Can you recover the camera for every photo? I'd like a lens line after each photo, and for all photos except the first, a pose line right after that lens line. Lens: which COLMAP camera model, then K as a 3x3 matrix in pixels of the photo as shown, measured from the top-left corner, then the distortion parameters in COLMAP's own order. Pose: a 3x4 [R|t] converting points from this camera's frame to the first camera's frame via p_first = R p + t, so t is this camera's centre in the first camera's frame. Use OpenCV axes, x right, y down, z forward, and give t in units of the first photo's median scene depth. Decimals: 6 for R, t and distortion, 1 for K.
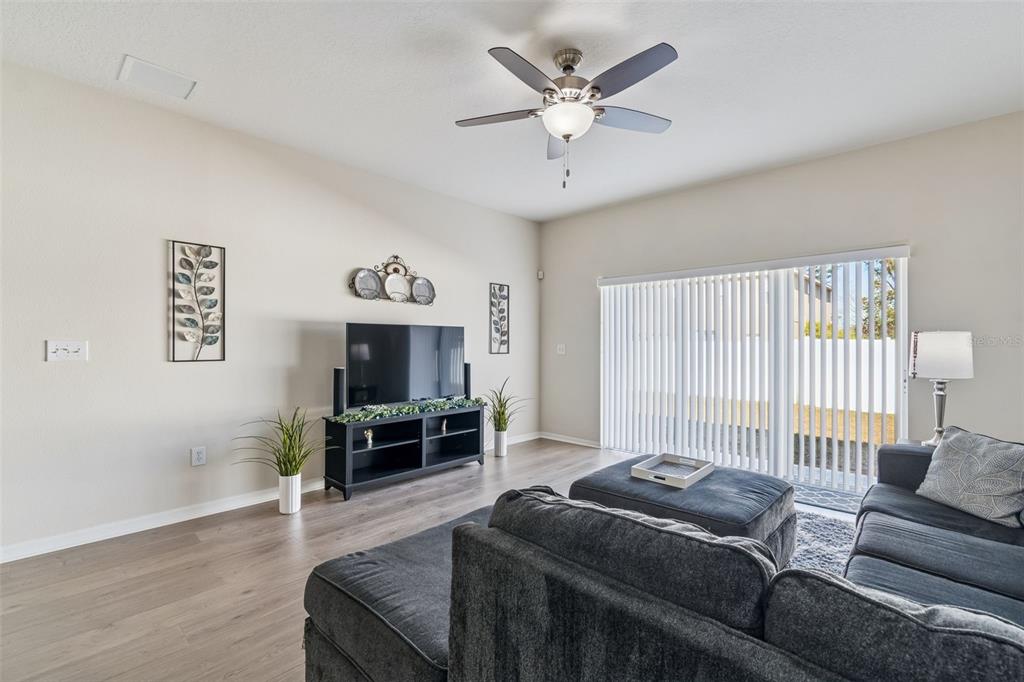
lens RADIAL K [[451.7, 0, 520.6], [0, 451.7, 342.3], [0, 0, 1]] dist [0.002359, -0.000064]
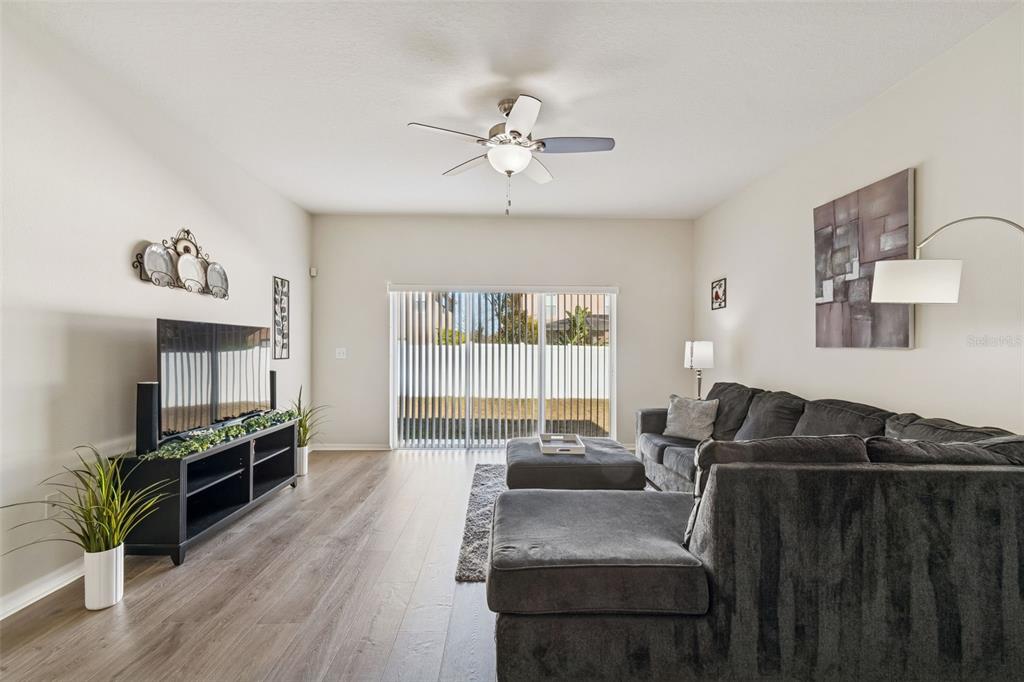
lens RADIAL K [[453.1, 0, 515.1], [0, 453.1, 344.2], [0, 0, 1]] dist [0.002975, -0.000605]
pose [[0.717999, 0.005619, 0.696022, -0.411437], [-0.004239, 0.999984, -0.003700, -0.002314], [-0.696031, -0.000293, 0.718011, 0.084424]]
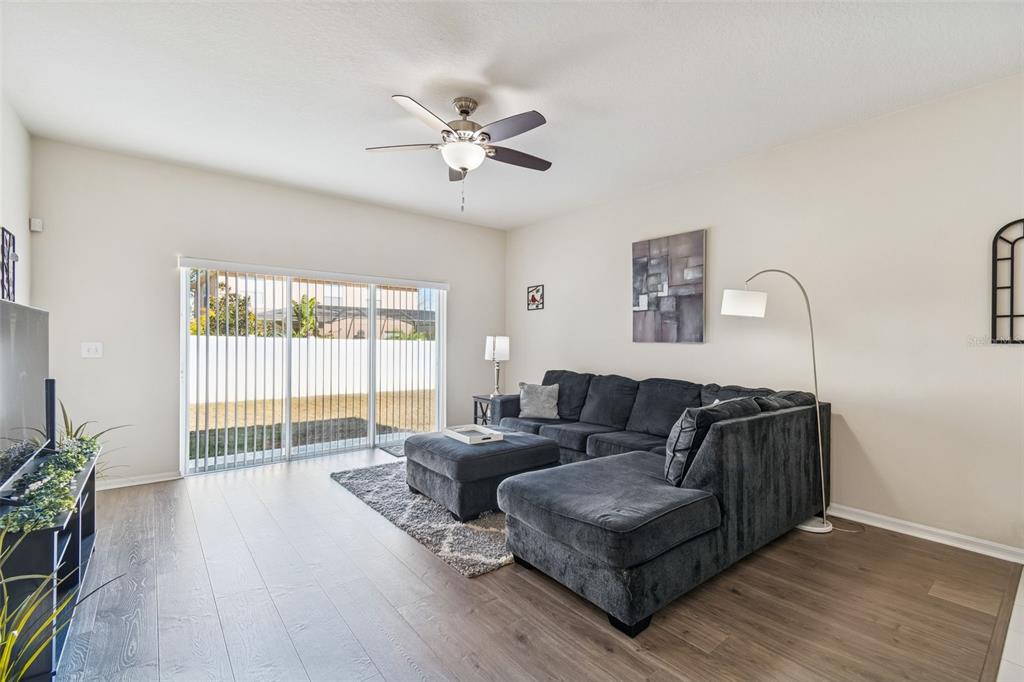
lens RADIAL K [[449.5, 0, 517.9], [0, 449.5, 339.9], [0, 0, 1]] dist [0.000126, -0.000326]
pose [[0.147002, 0.002396, 0.989133, -0.608096], [-0.007428, 0.999972, -0.001318, -0.004121], [-0.989108, -0.007153, 0.147016, 0.399425]]
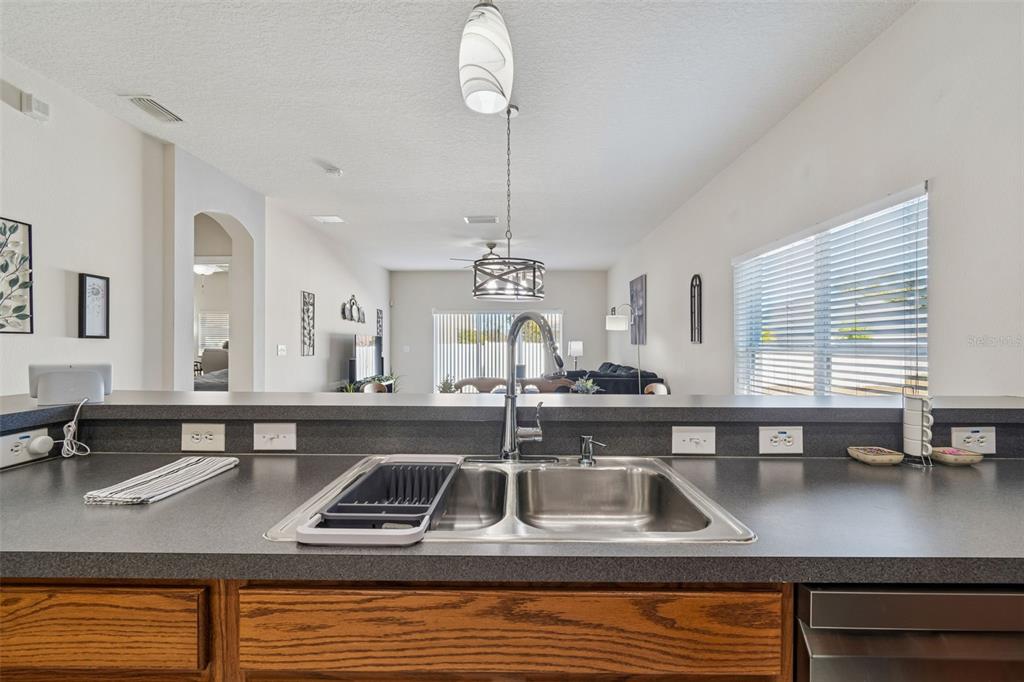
lens RADIAL K [[449.5, 0, 517.9], [0, 449.5, 339.9], [0, 0, 1]] dist [0.000126, -0.000326]
pose [[0.743442, 0.004167, 0.668787, -0.965717], [0.002229, 0.999960, -0.008709, -0.004228], [-0.668797, 0.007965, 0.743403, -0.701971]]
